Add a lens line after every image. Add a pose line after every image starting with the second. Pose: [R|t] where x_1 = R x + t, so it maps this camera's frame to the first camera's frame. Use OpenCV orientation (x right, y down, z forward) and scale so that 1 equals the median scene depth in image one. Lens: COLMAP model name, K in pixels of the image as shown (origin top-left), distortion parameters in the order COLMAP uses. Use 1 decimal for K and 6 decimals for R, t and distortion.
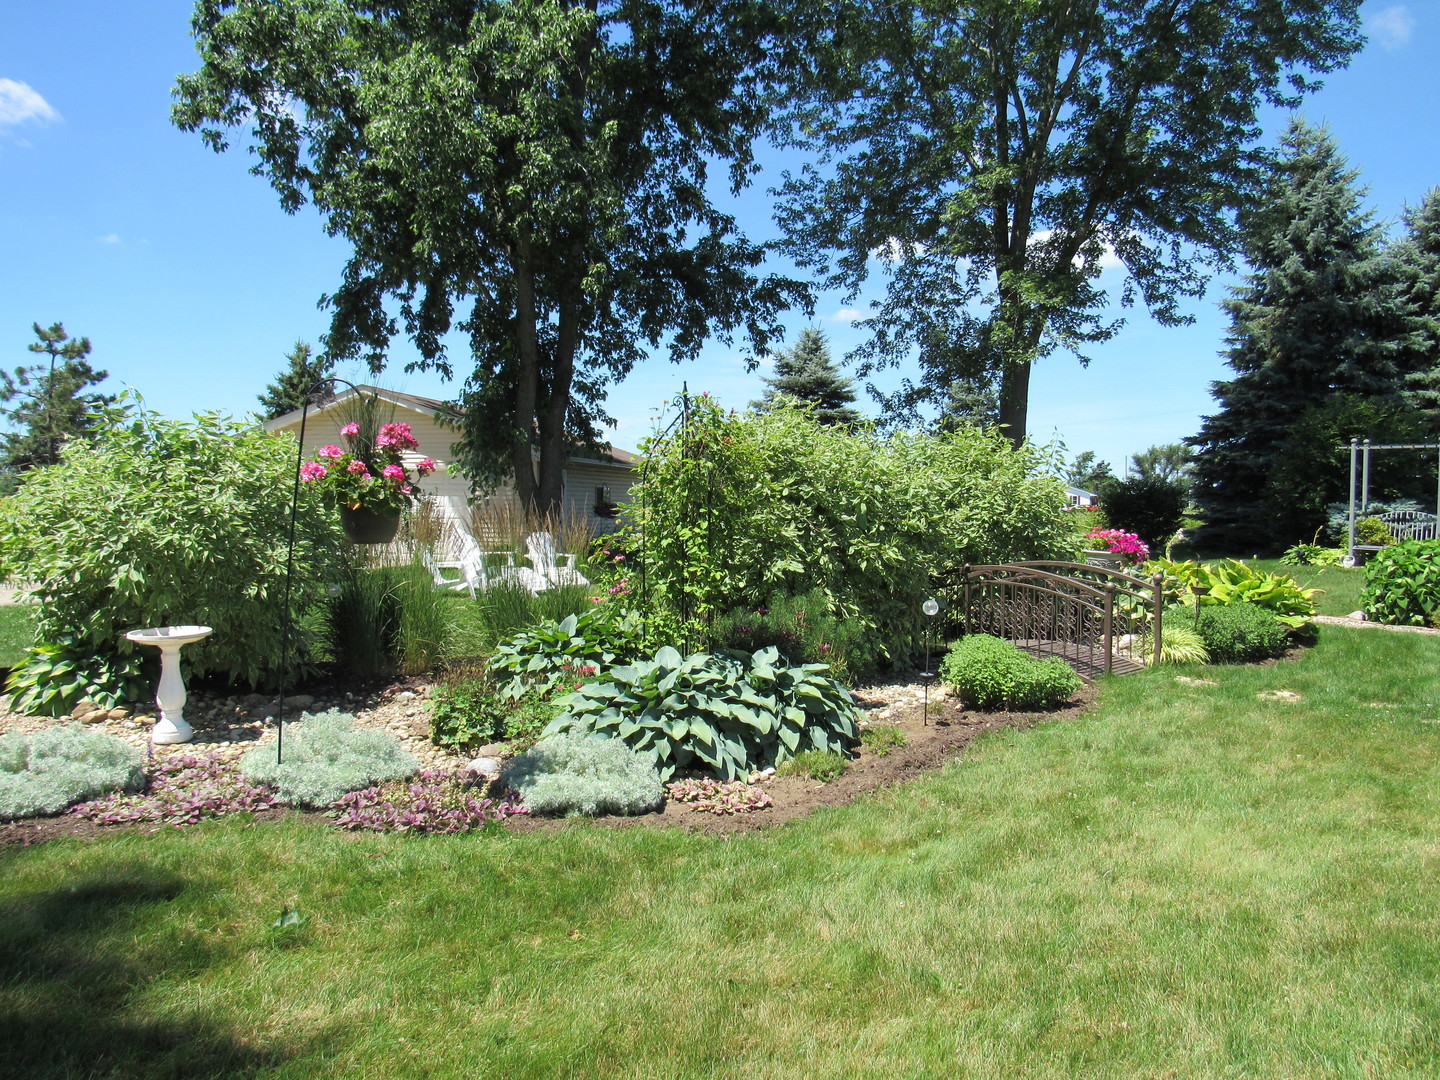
lens RADIAL K [[1024.3, 0, 720.9], [0, 1024.3, 542.0], [0, 0, 1]] dist [-0.028181, 0.002887]
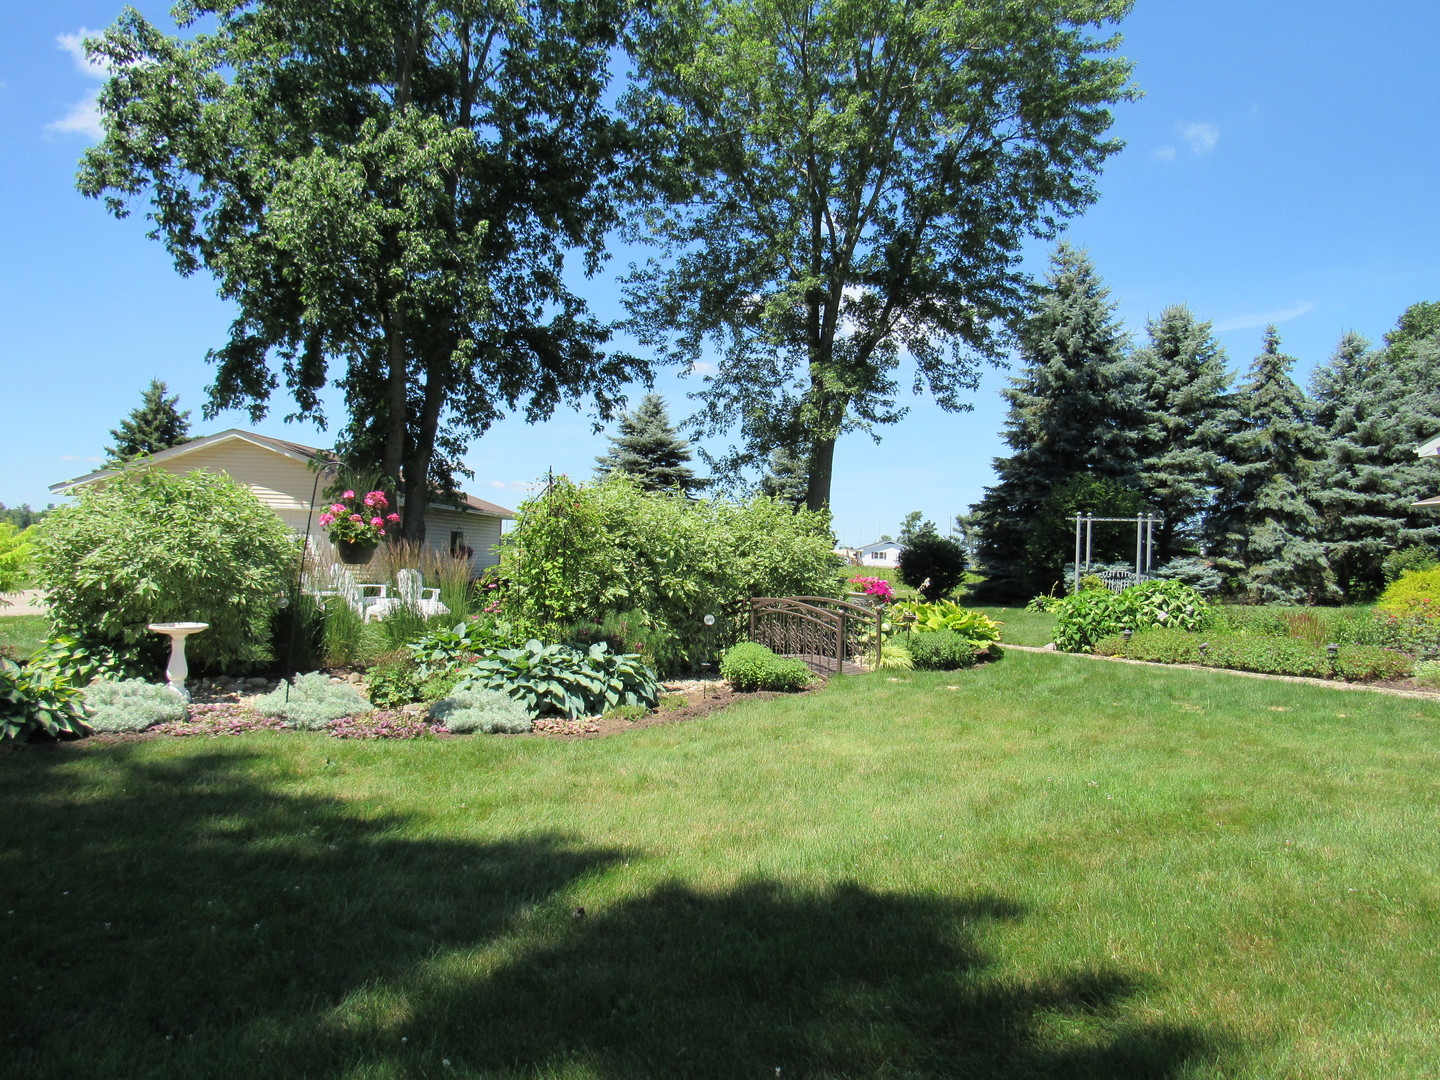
lens RADIAL K [[1024.3, 0, 720.9], [0, 1024.3, 542.0], [0, 0, 1]] dist [-0.028181, 0.002887]
pose [[0.987939, 0.030669, 0.151774, -0.003436], [-0.023331, 0.998482, -0.049892, 0.007139], [-0.153073, 0.045750, 0.987155, -0.148892]]
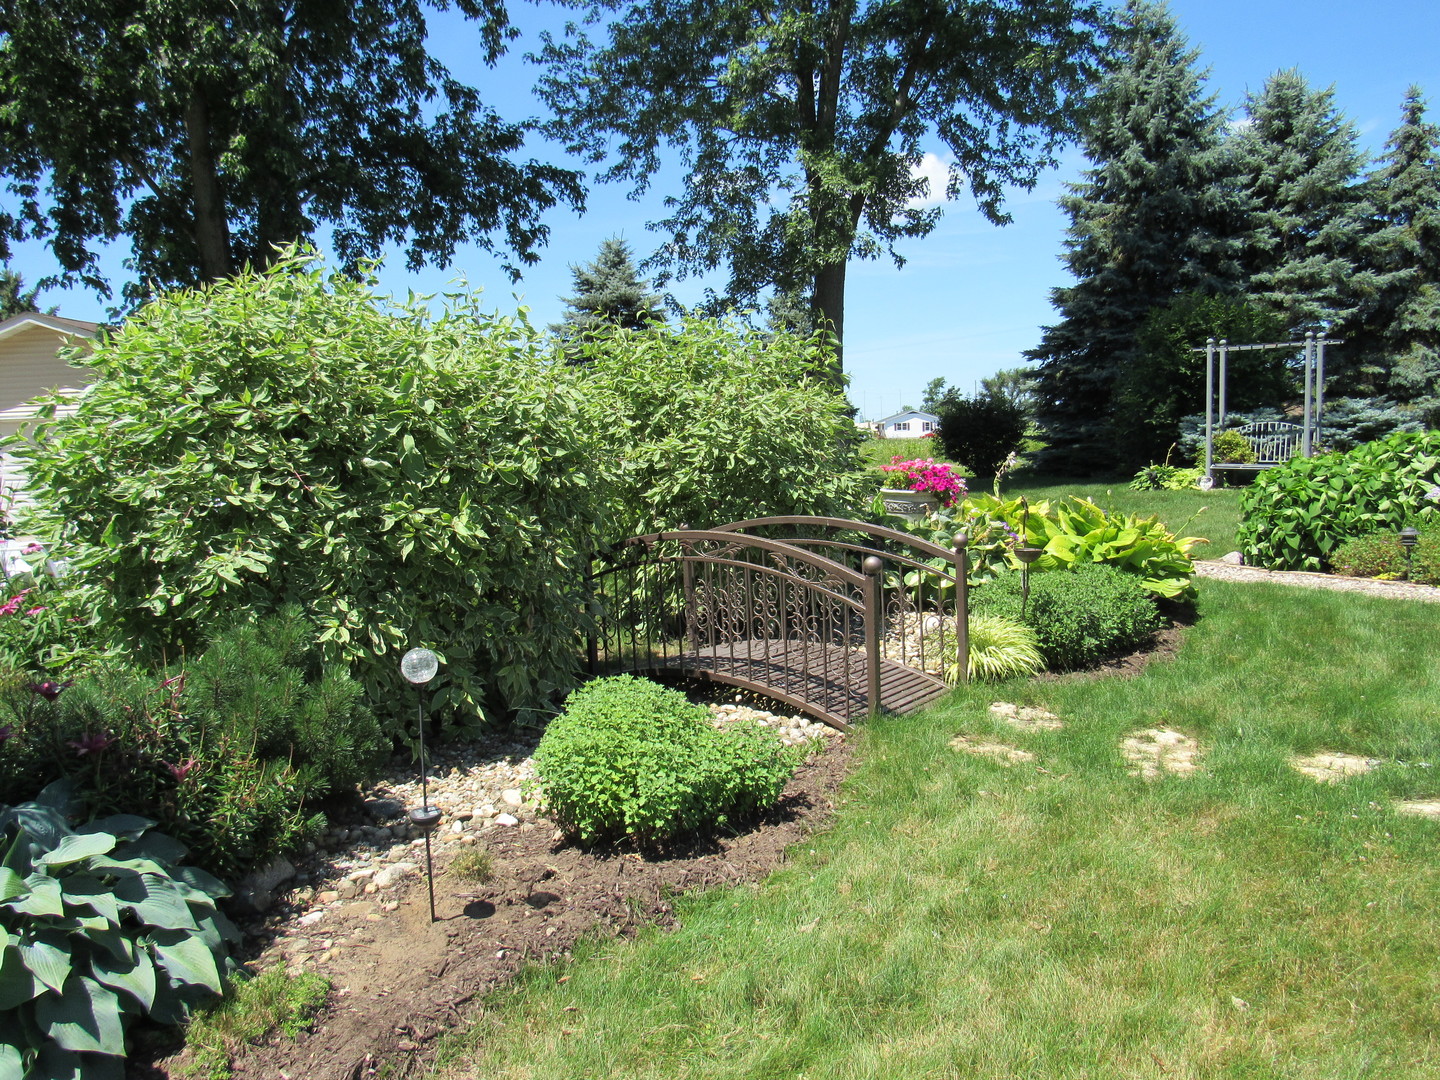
lens RADIAL K [[1027.3, 0, 716.9], [0, 1027.3, 544.0], [0, 0, 1]] dist [-0.040174, 0.009619]
pose [[0.990906, -0.051292, 0.124396, 0.082481], [0.043412, 0.996924, 0.065253, -0.003143], [-0.127360, -0.059259, 0.990085, 0.163475]]
